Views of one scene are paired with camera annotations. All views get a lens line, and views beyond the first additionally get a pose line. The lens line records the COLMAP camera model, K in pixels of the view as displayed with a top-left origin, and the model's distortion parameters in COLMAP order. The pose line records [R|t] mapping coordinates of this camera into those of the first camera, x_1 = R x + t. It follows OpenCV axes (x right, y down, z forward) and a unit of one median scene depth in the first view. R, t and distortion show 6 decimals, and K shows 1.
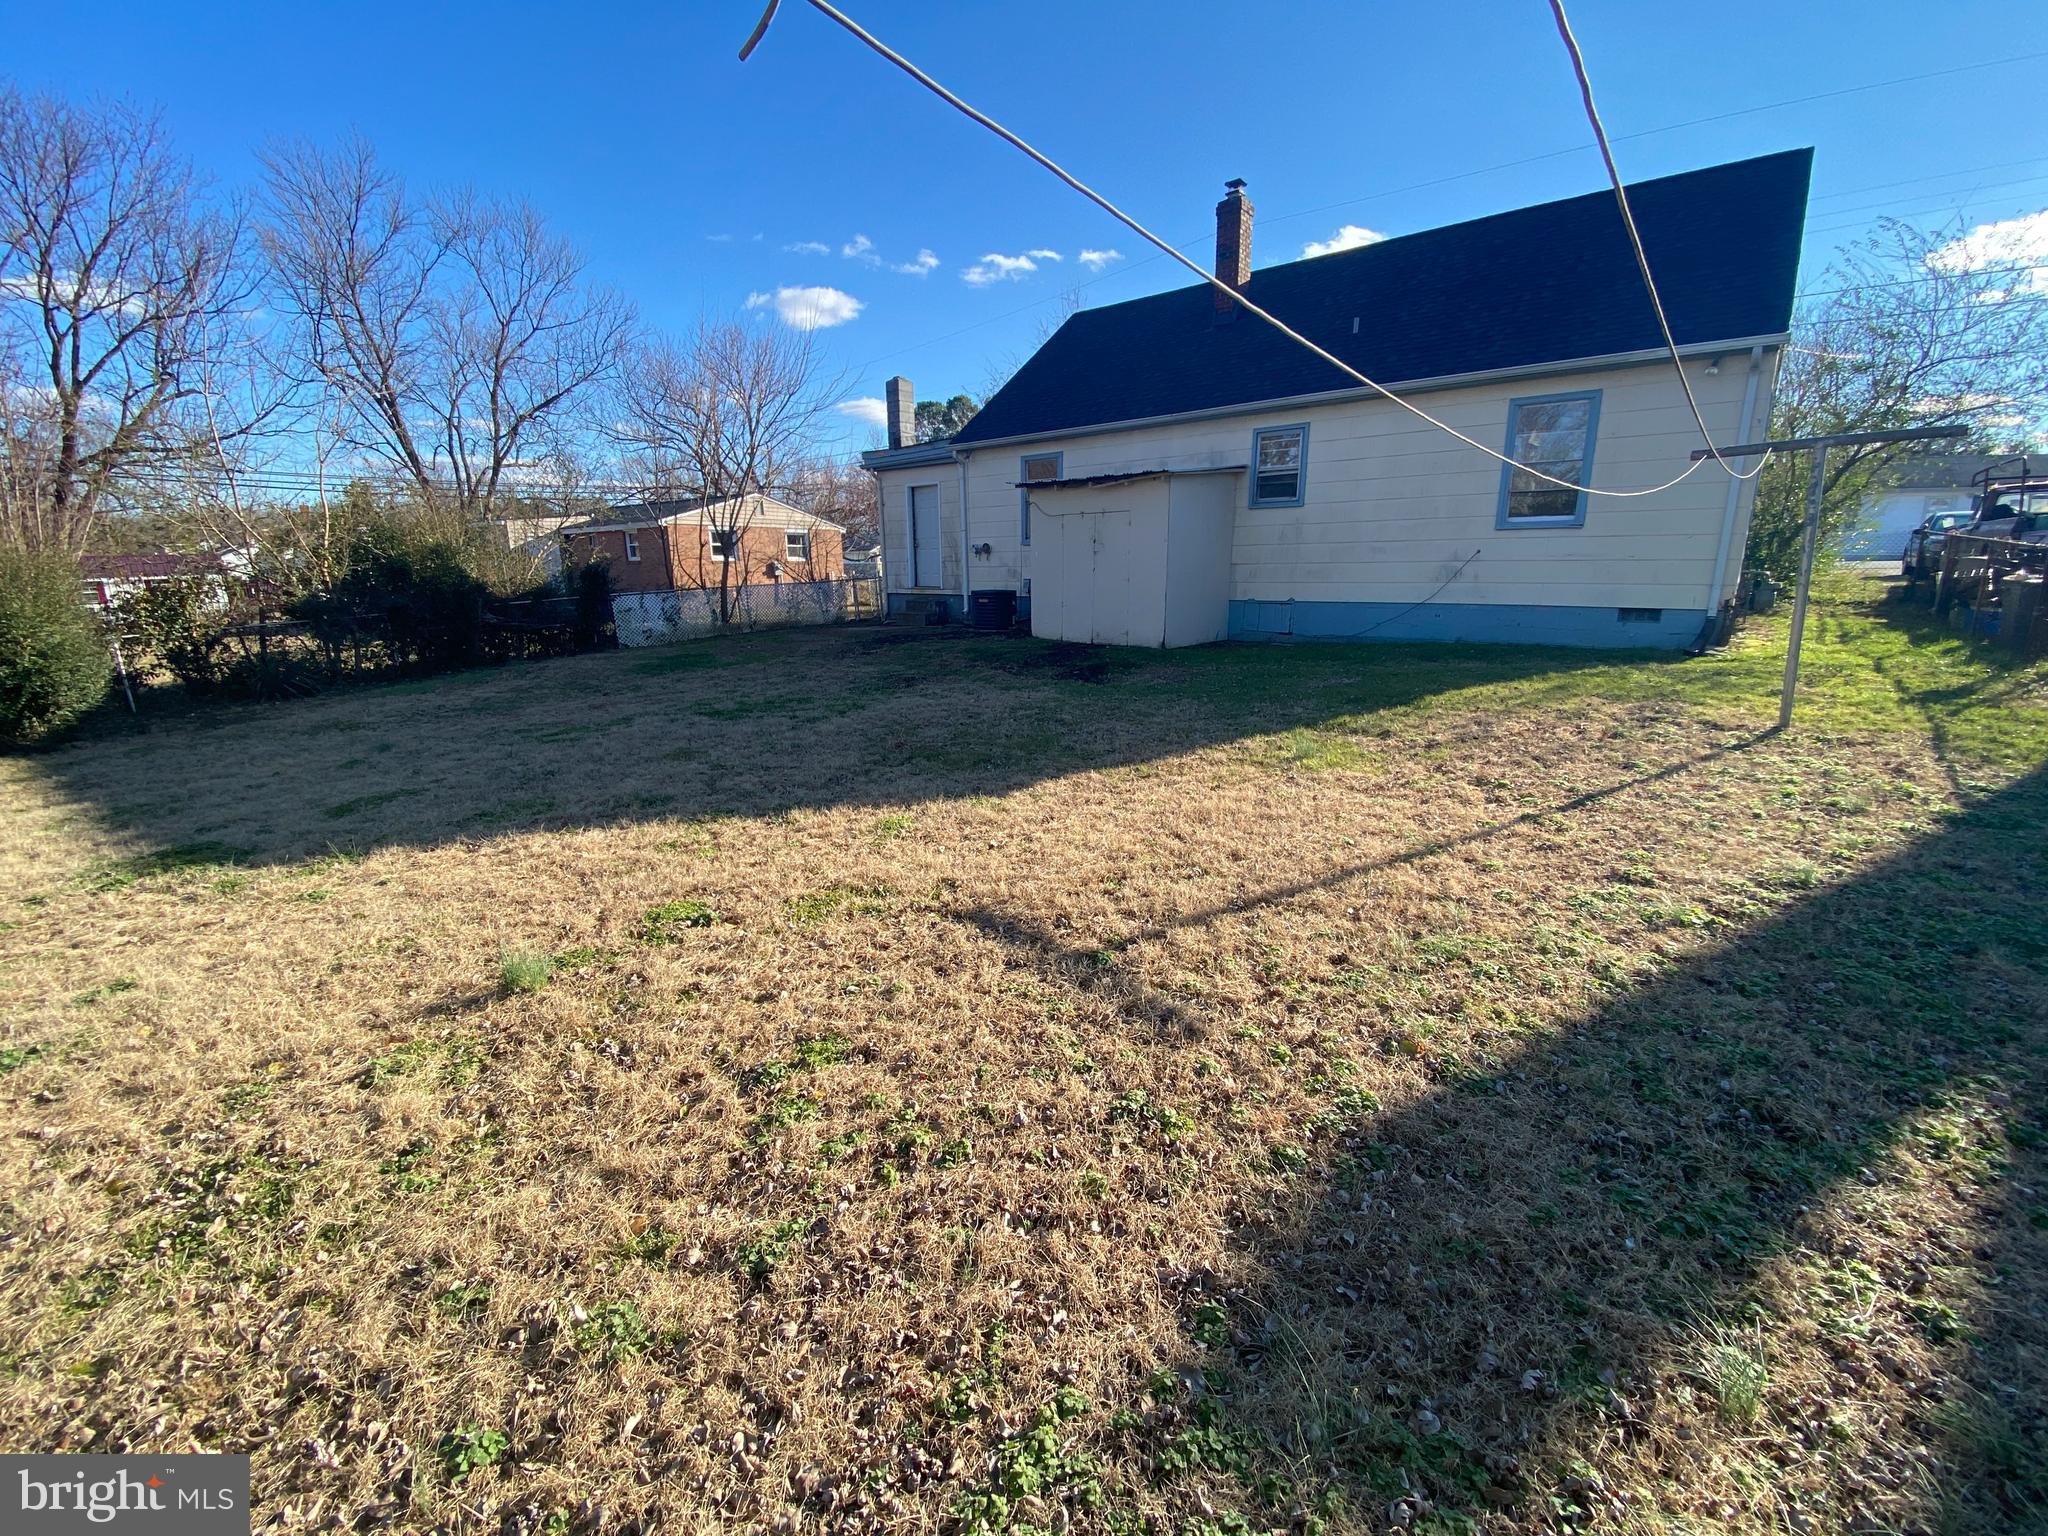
lens RADIAL K [[833.3, 0, 1024.9], [0, 833.3, 770.2], [0, 0, 1]] dist [0.052964, -0.036216]
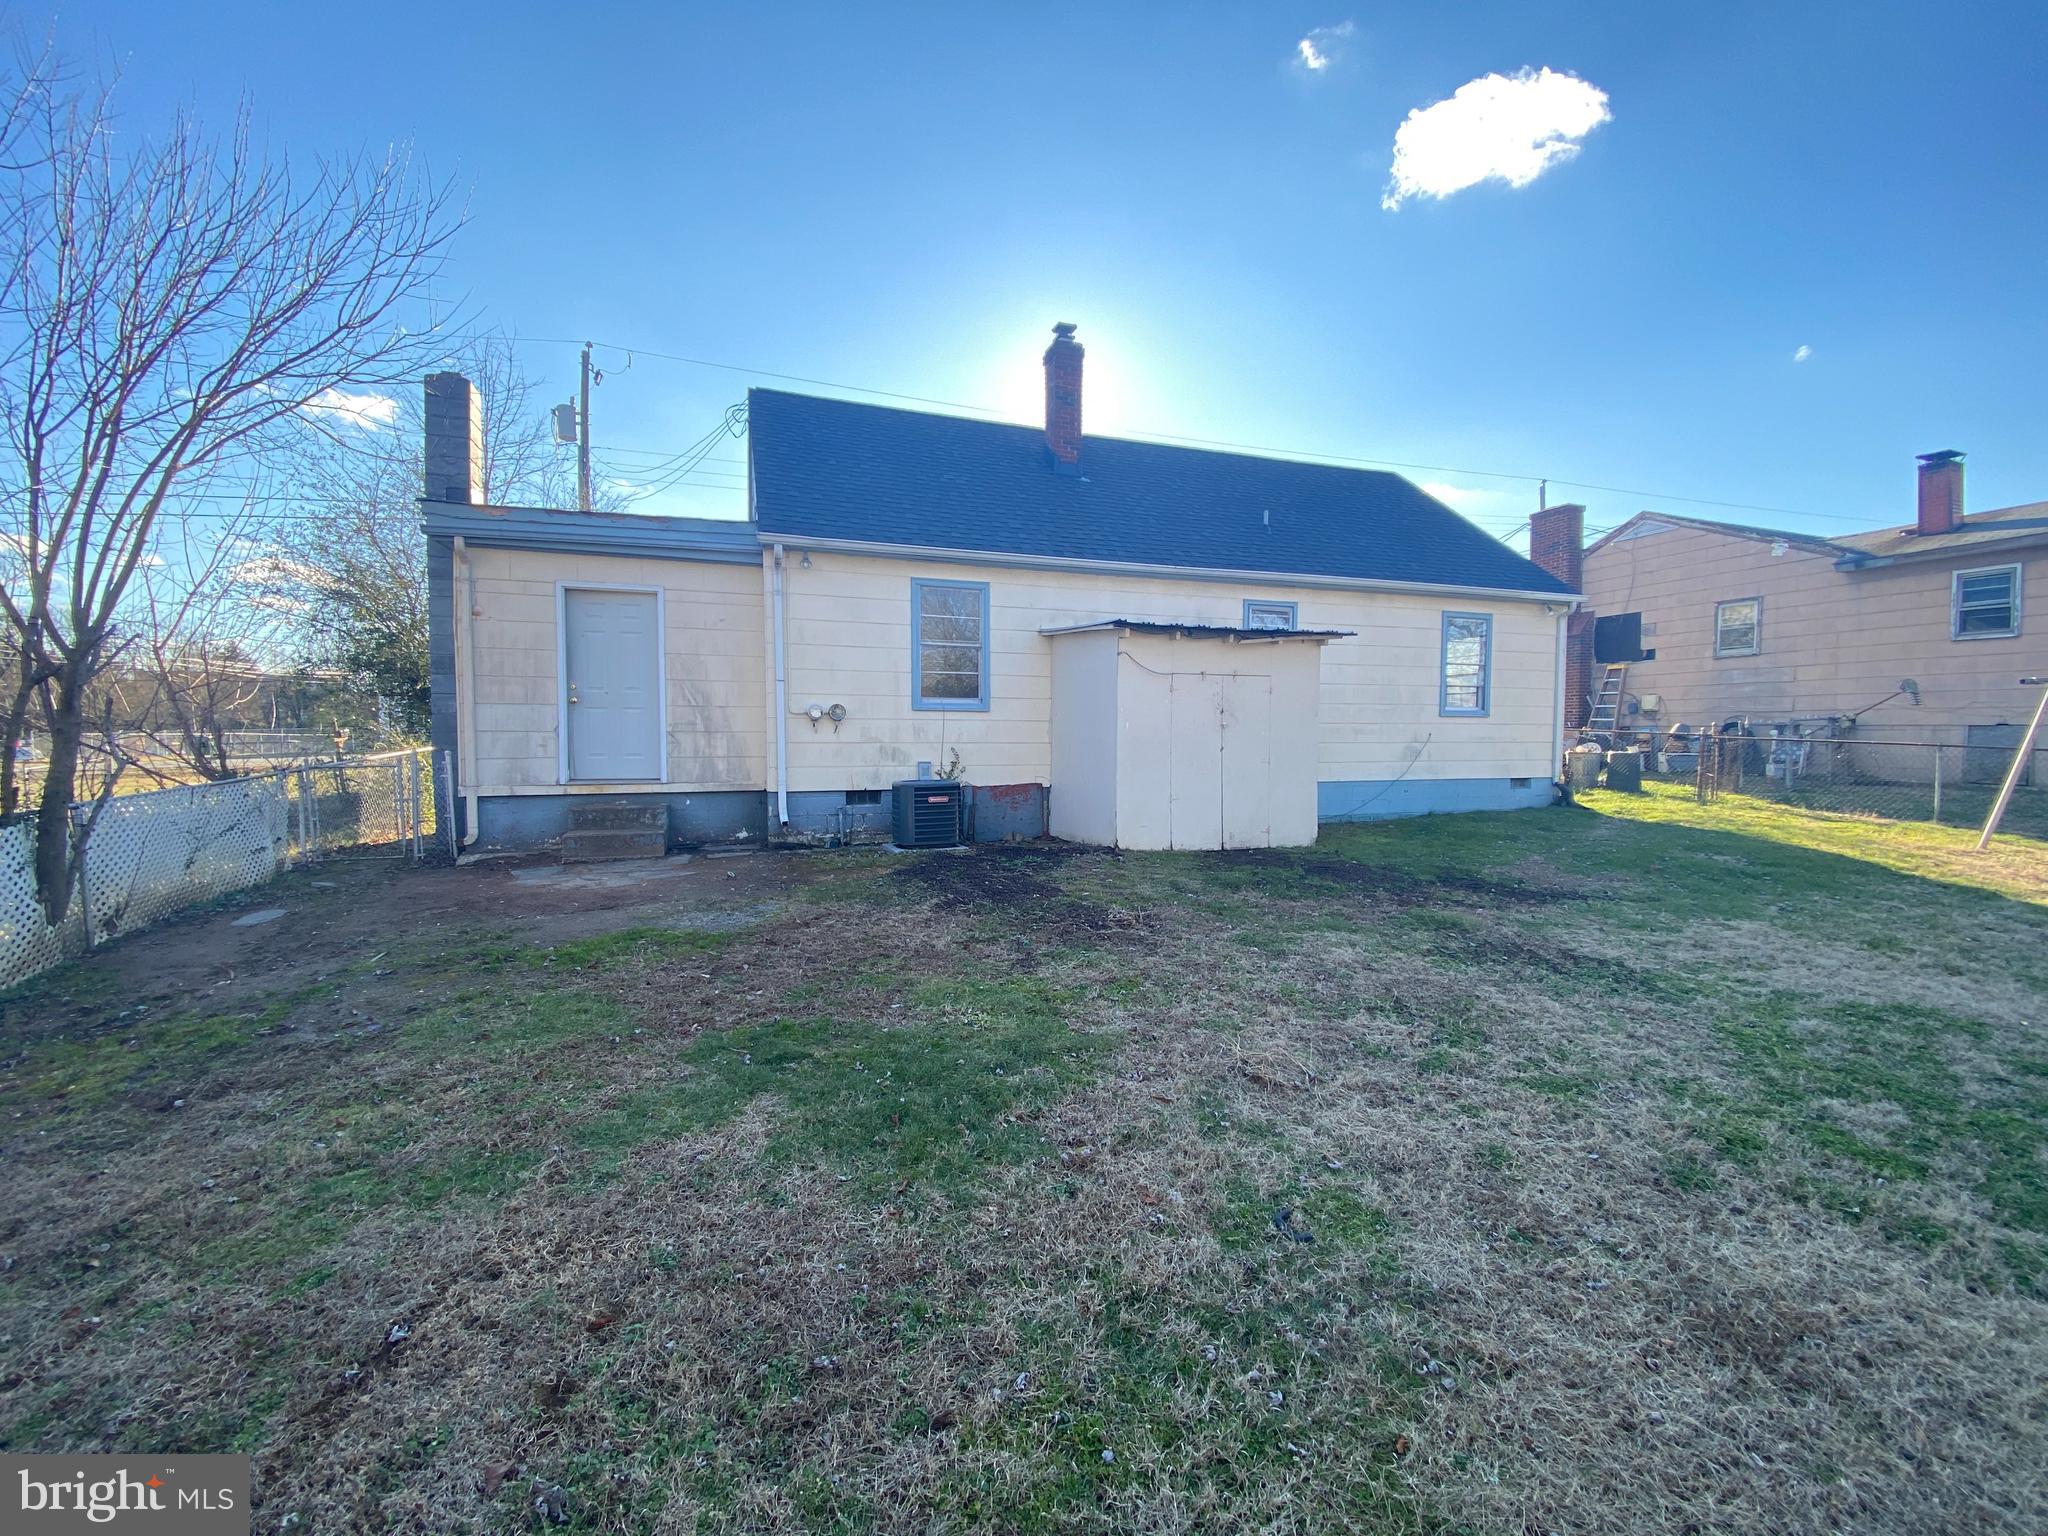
lens RADIAL K [[833.3, 0, 1024.9], [0, 833.3, 770.2], [0, 0, 1]] dist [0.052964, -0.036216]
pose [[0.515173, -0.028724, 0.856605, -0.591161], [0.197835, 0.976435, -0.086238, -0.183292], [-0.833941, 0.213894, 0.508716, 0.735547]]
